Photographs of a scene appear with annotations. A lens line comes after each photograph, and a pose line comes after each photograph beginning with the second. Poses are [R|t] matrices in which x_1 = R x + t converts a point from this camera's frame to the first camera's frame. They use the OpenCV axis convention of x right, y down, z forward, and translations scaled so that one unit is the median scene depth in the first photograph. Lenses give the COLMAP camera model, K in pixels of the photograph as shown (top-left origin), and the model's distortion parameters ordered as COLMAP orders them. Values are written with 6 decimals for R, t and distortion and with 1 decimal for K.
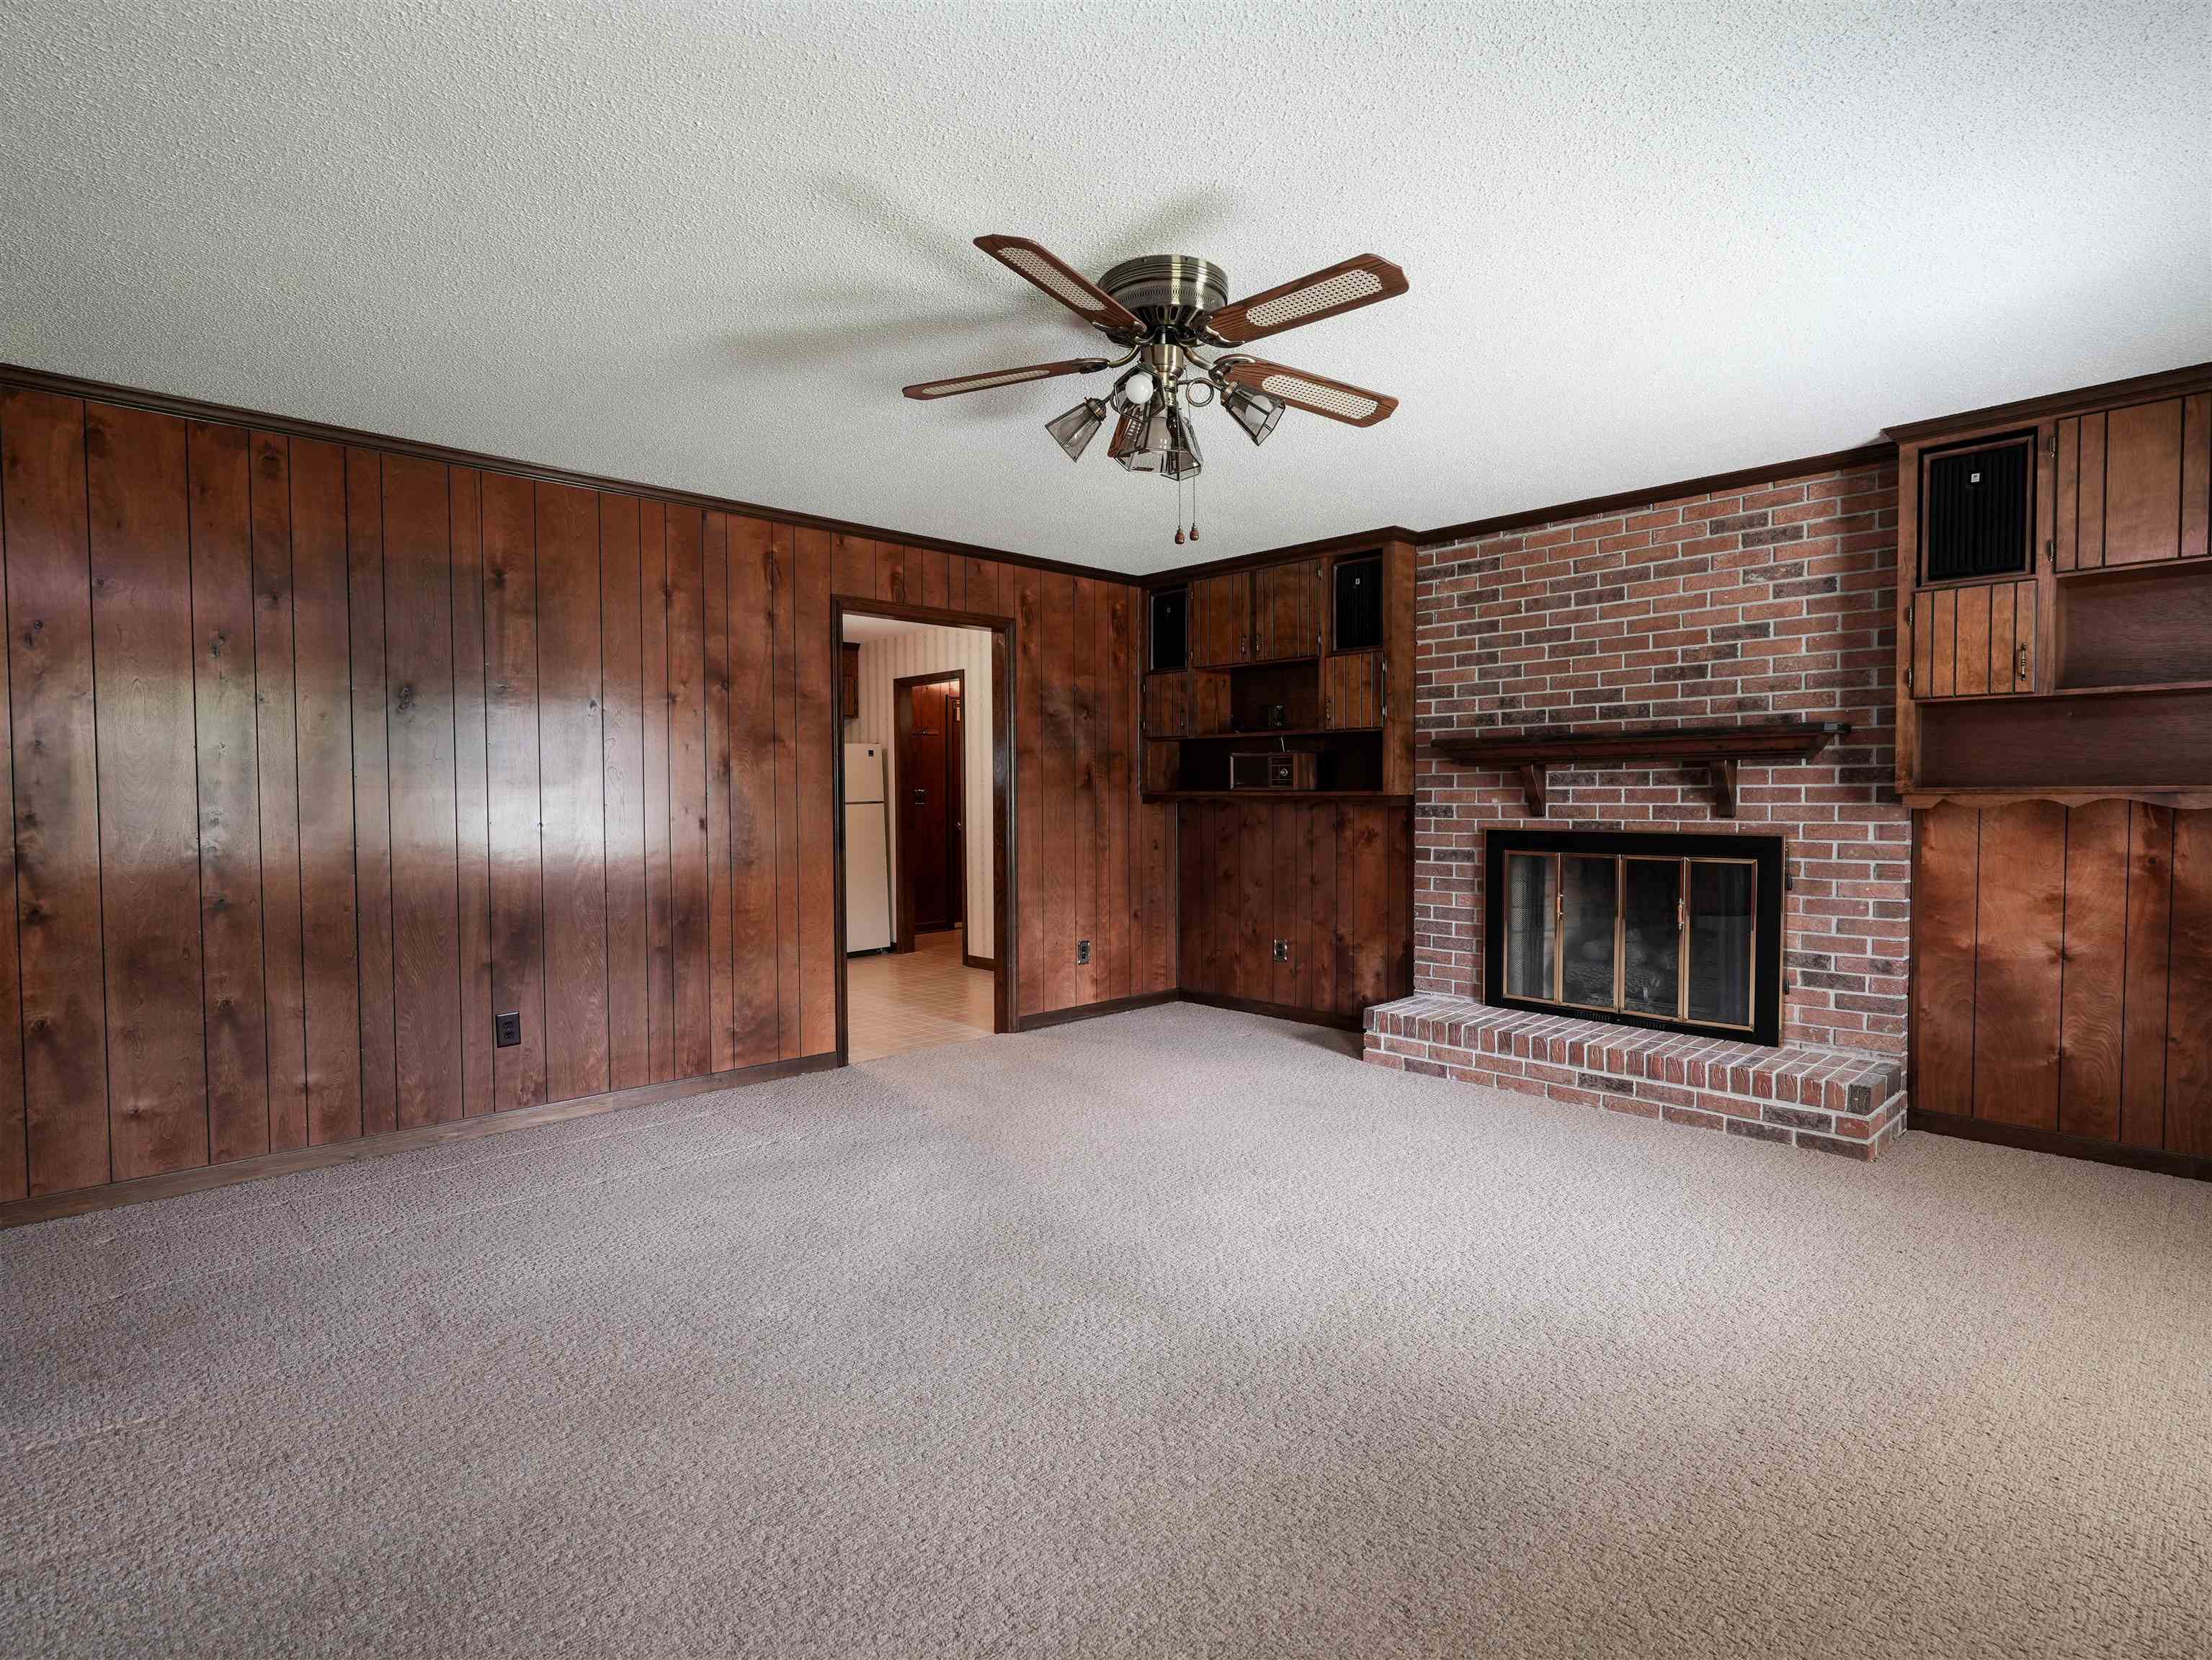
lens RADIAL K [[1115.7, 0, 1100.3], [0, 1115.7, 833.3], [0, 0, 1]] dist [-0.018215, 0.009964]
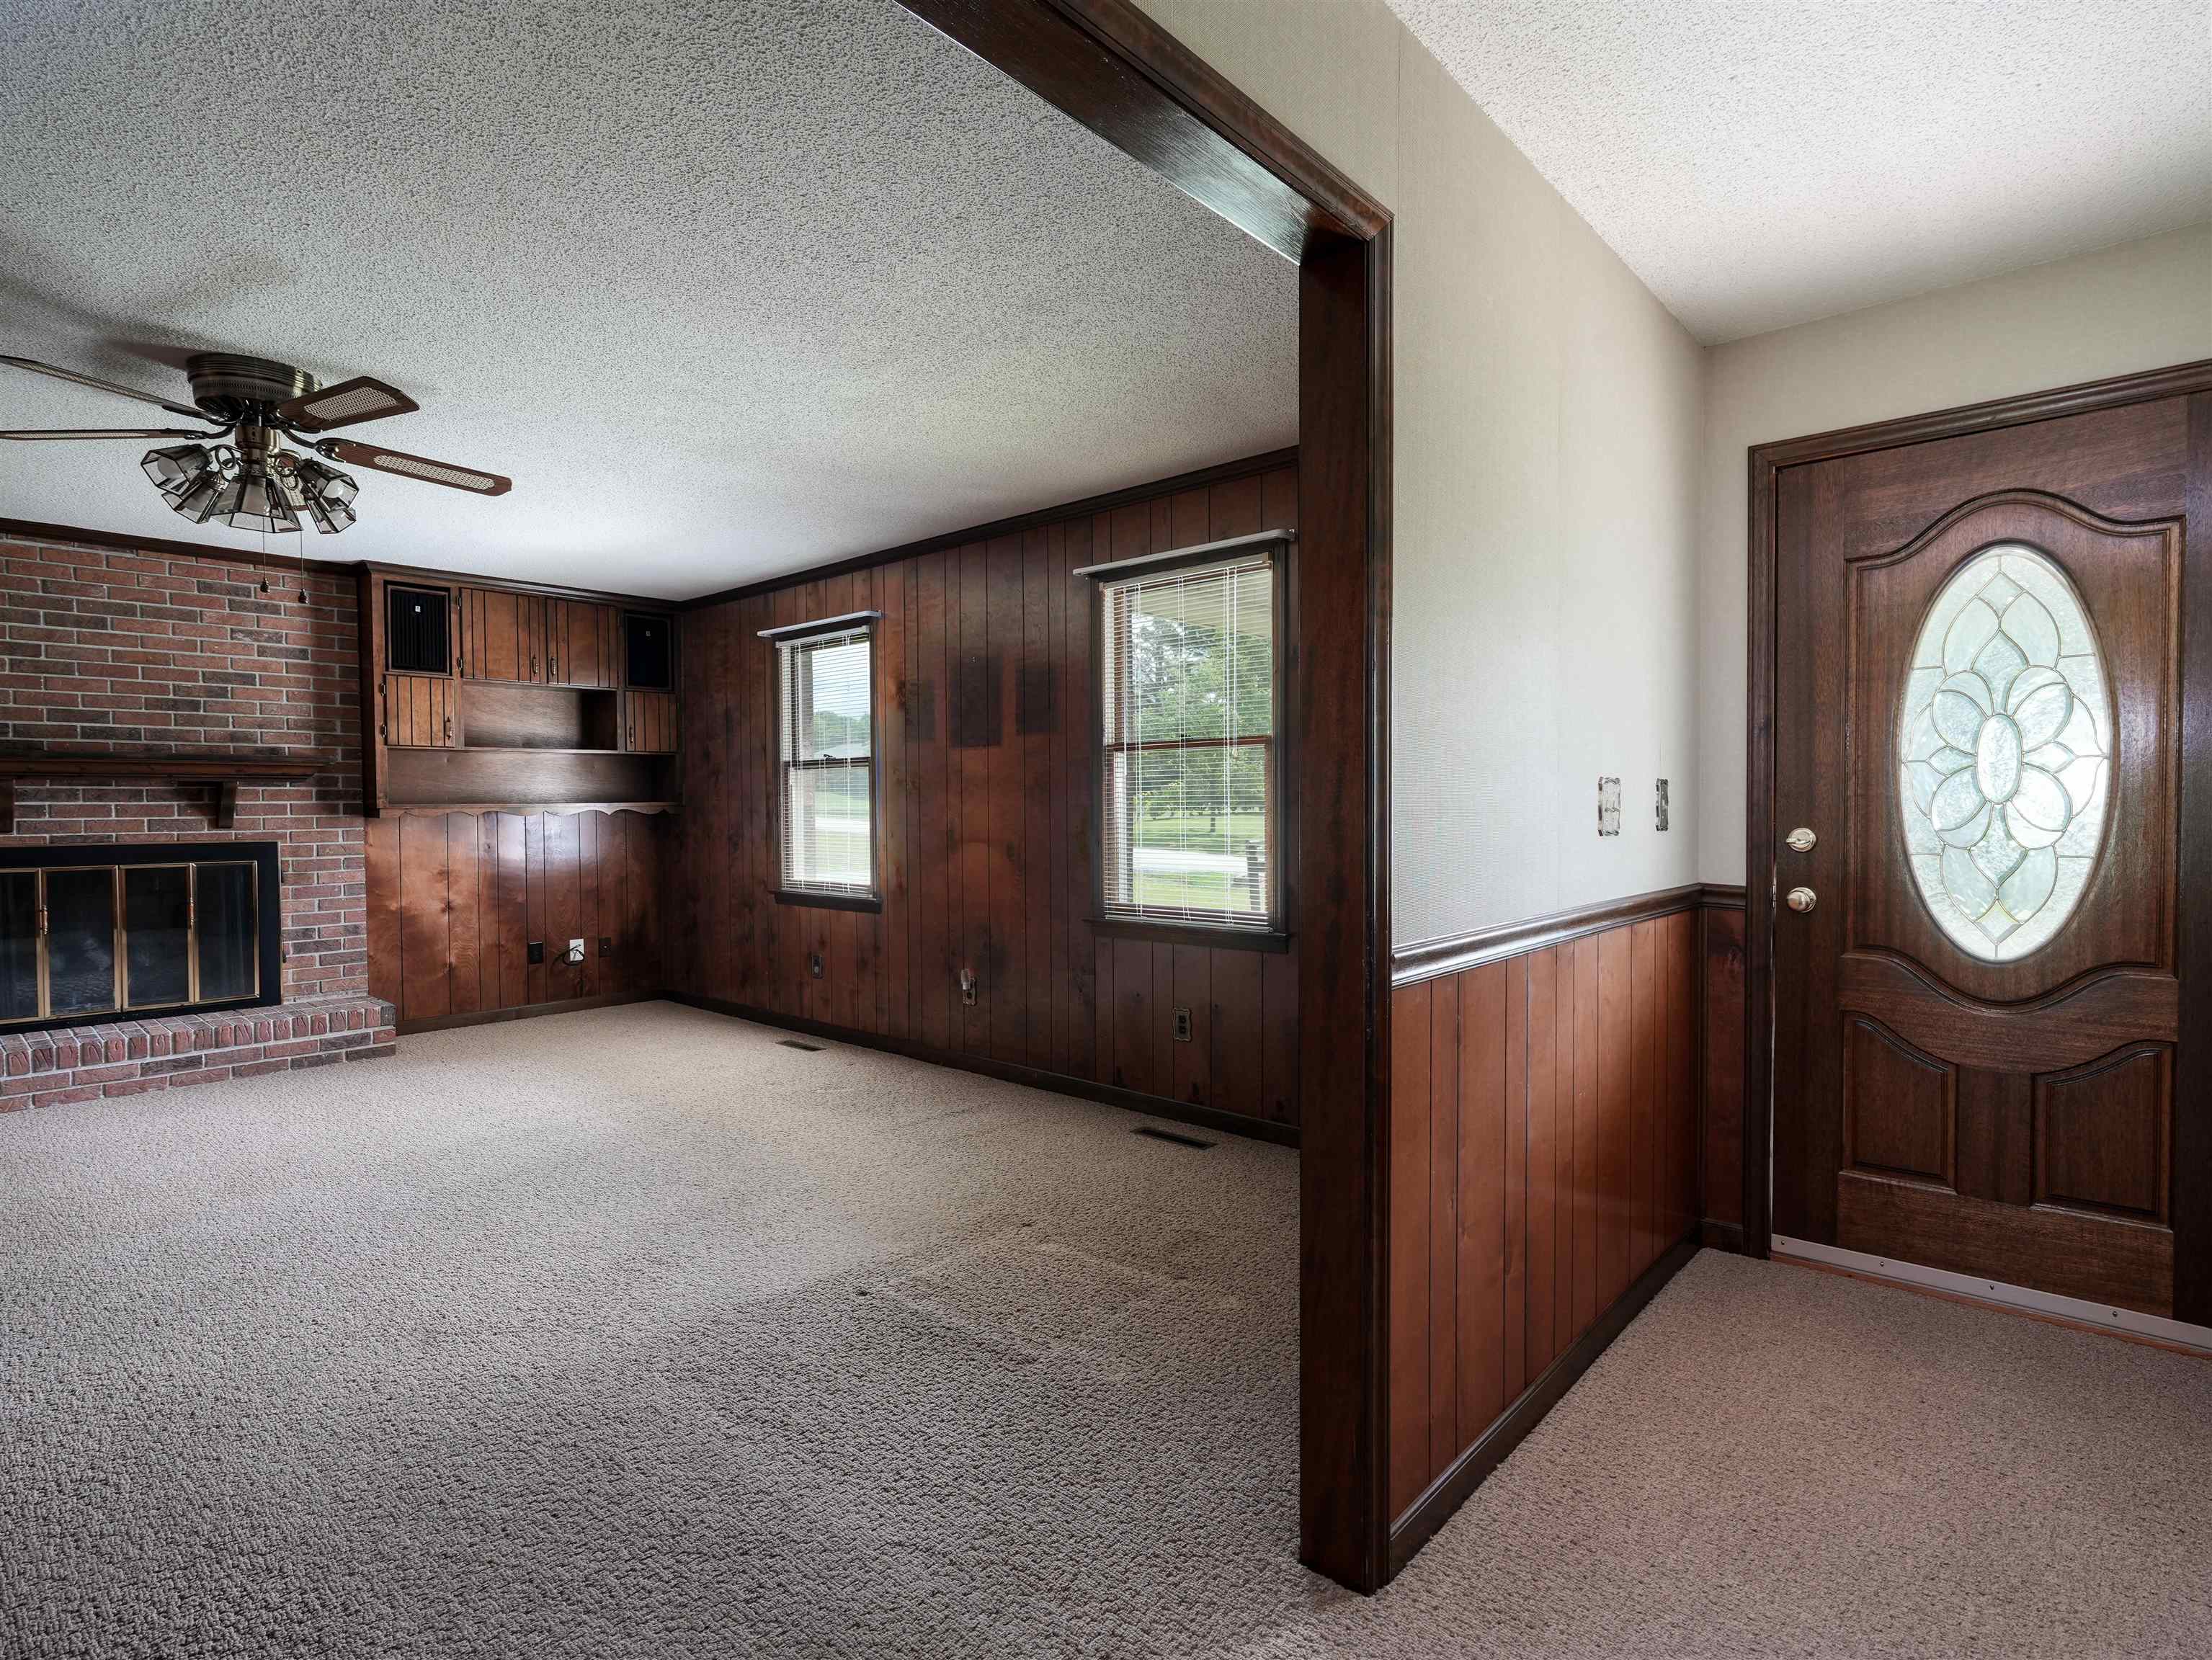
lens RADIAL K [[1131.5, 0, 1101.2], [0, 1131.5, 834.0], [0, 0, 1]] dist [-0.002535, 0.001367]
pose [[-0.077994, -0.021462, 0.996723, -0.738483], [0.040265, 0.998885, 0.024659, 0.000234], [-0.996140, 0.042057, -0.077043, 0.134279]]
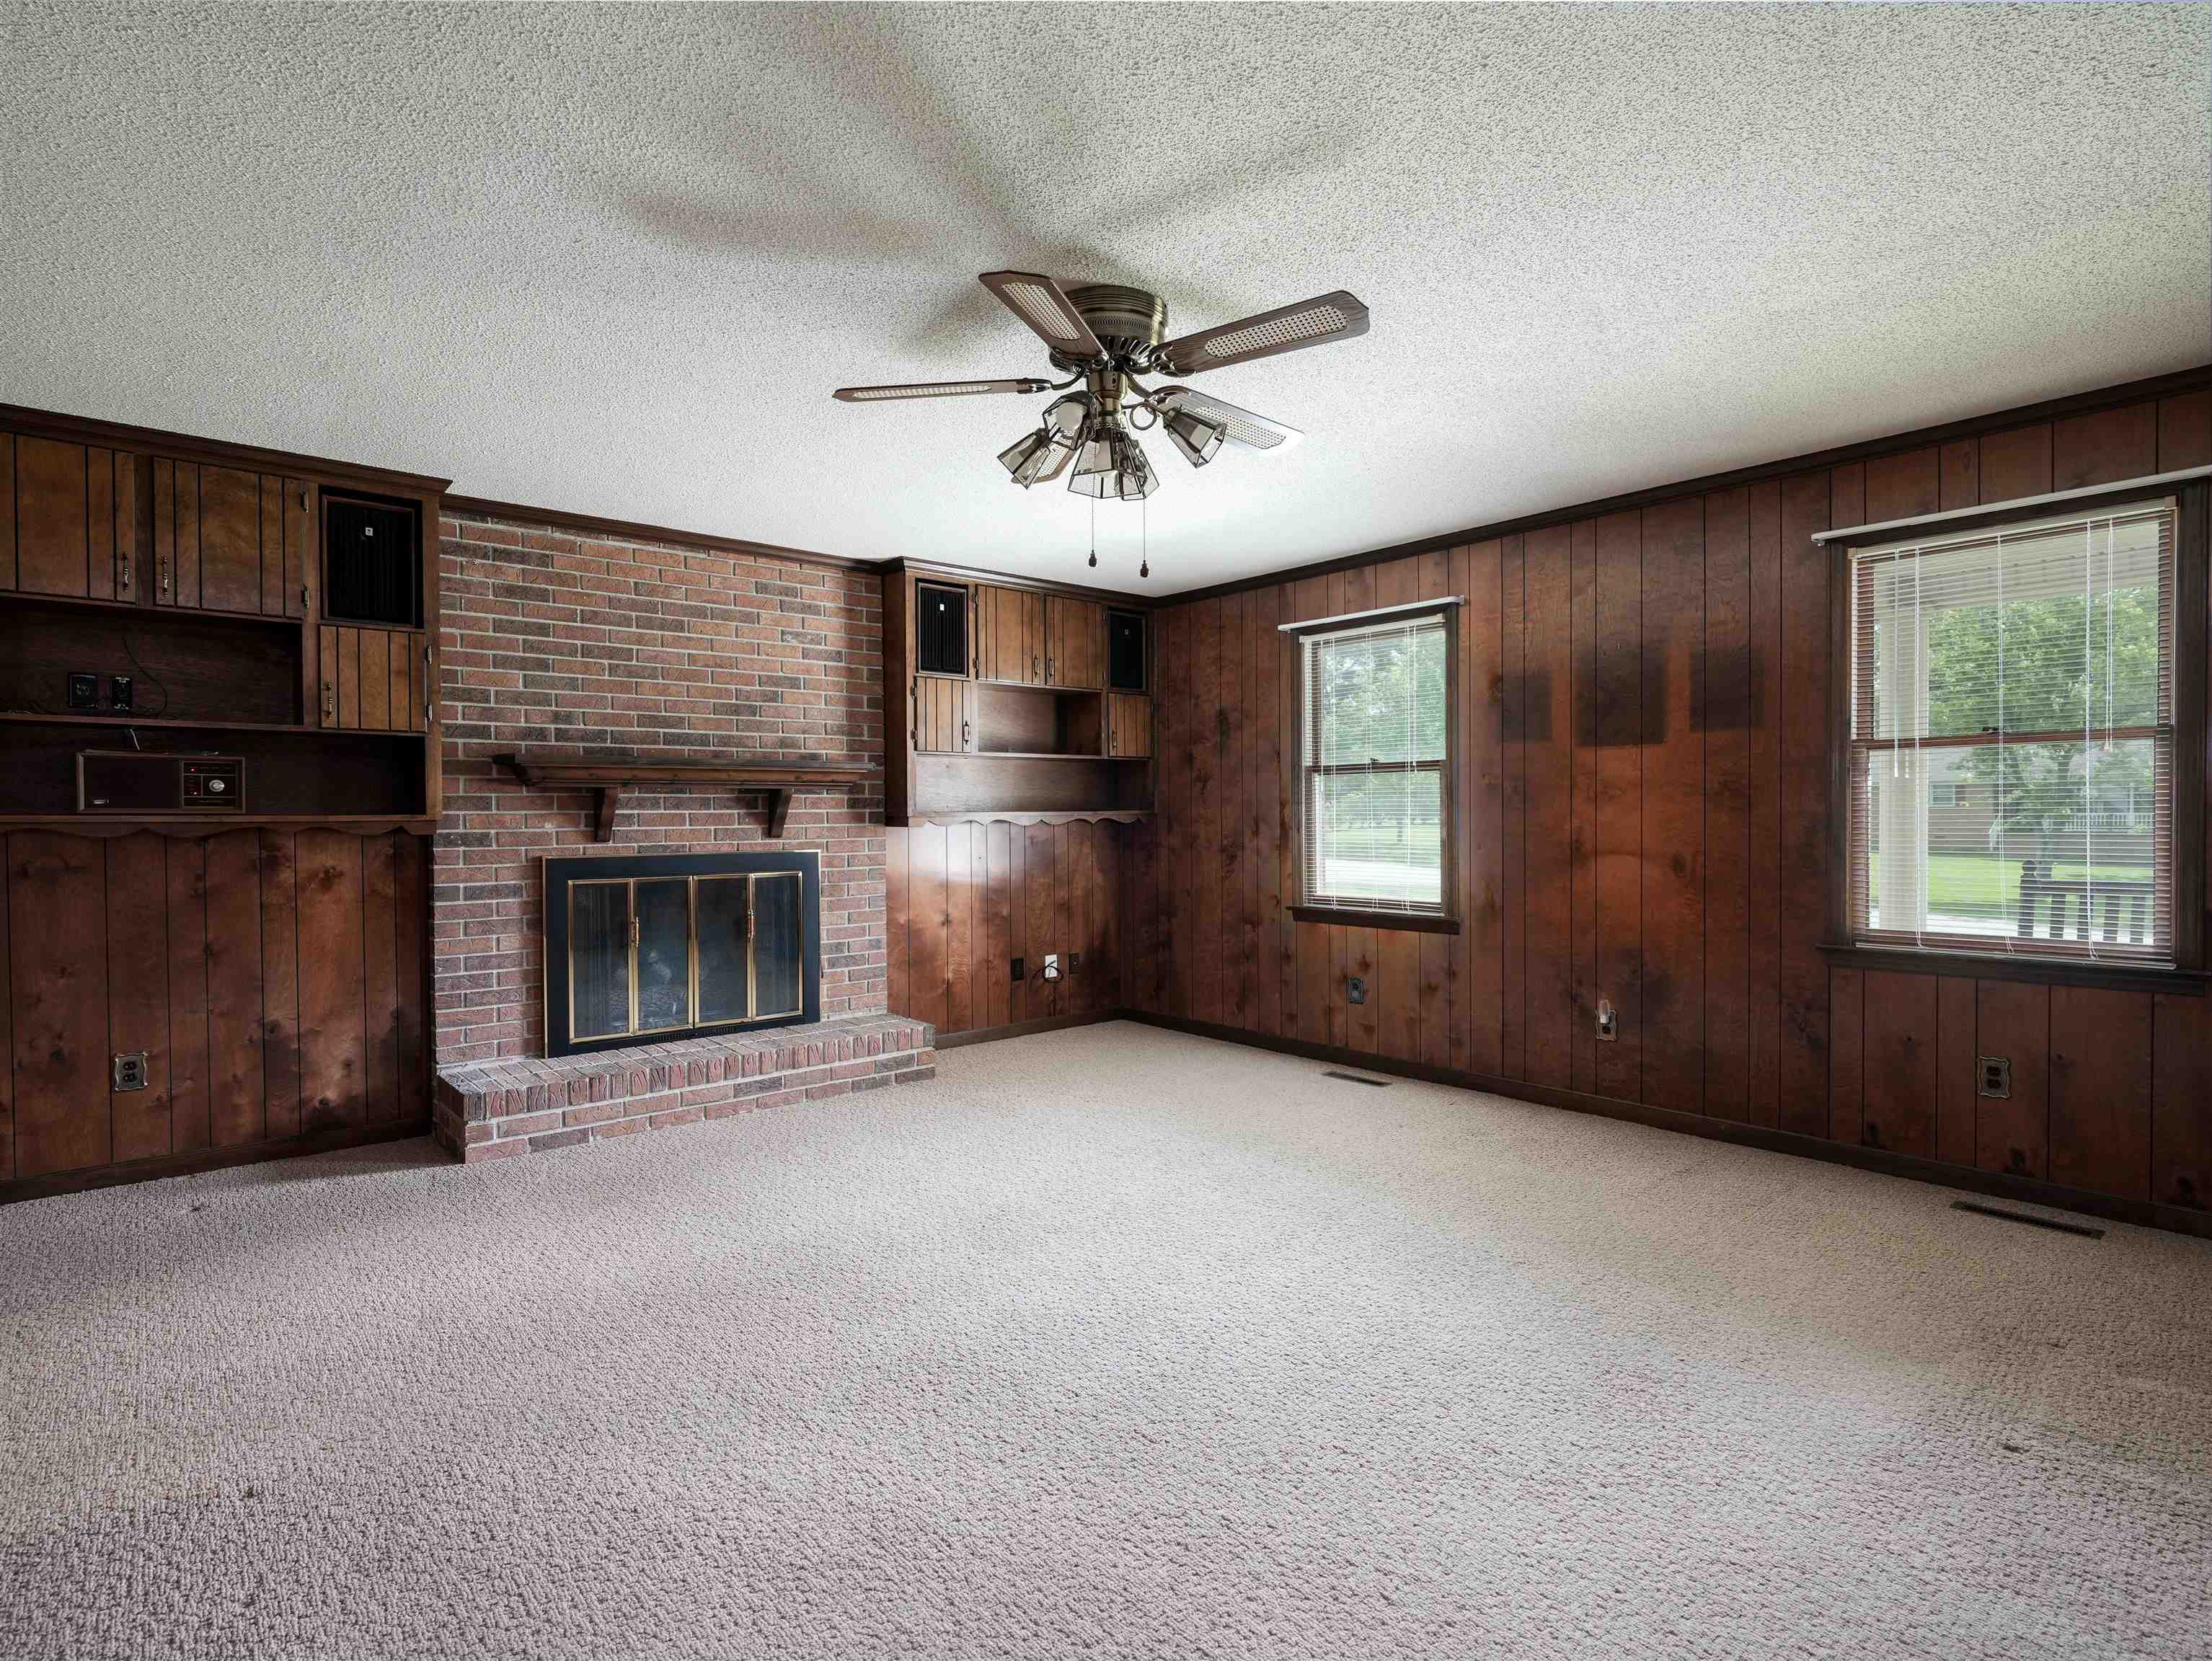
lens RADIAL K [[1115.7, 0, 1100.3], [0, 1115.7, 833.8], [0, 0, 1]] dist [-0.018215, 0.009964]
pose [[0.046454, -0.011915, 0.998849, -0.586902], [0.040766, 0.999118, 0.010022, -0.015901], [-0.998088, 0.040254, 0.046899, 0.593020]]
